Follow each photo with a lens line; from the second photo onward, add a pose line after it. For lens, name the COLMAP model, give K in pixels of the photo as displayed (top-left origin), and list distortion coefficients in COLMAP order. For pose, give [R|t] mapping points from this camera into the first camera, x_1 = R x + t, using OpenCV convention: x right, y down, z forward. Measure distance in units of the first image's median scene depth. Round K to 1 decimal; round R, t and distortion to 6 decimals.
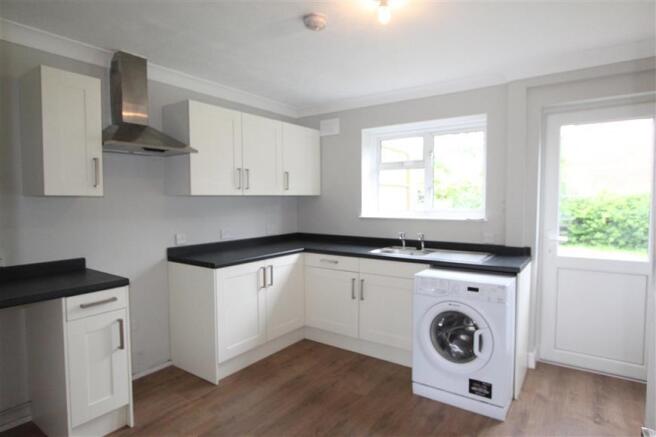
lens RADIAL K [[377.6, 0, 330.7], [0, 377.6, 218.9], [0, 0, 1]] dist [0.003044, 0.001836]
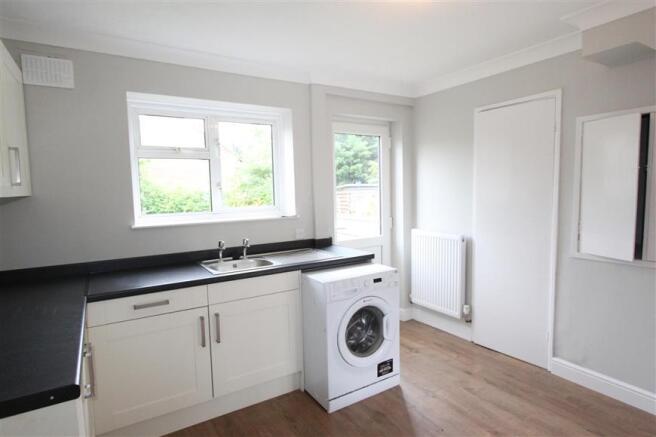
lens RADIAL K [[377.6, 0, 330.2], [0, 377.6, 218.5], [0, 0, 1]] dist [0.003044, 0.001836]
pose [[0.366198, -0.078572, 0.927214, -0.413523], [0.068616, 0.995996, 0.057301, -0.036638], [-0.928004, 0.042639, 0.370123, 0.462378]]
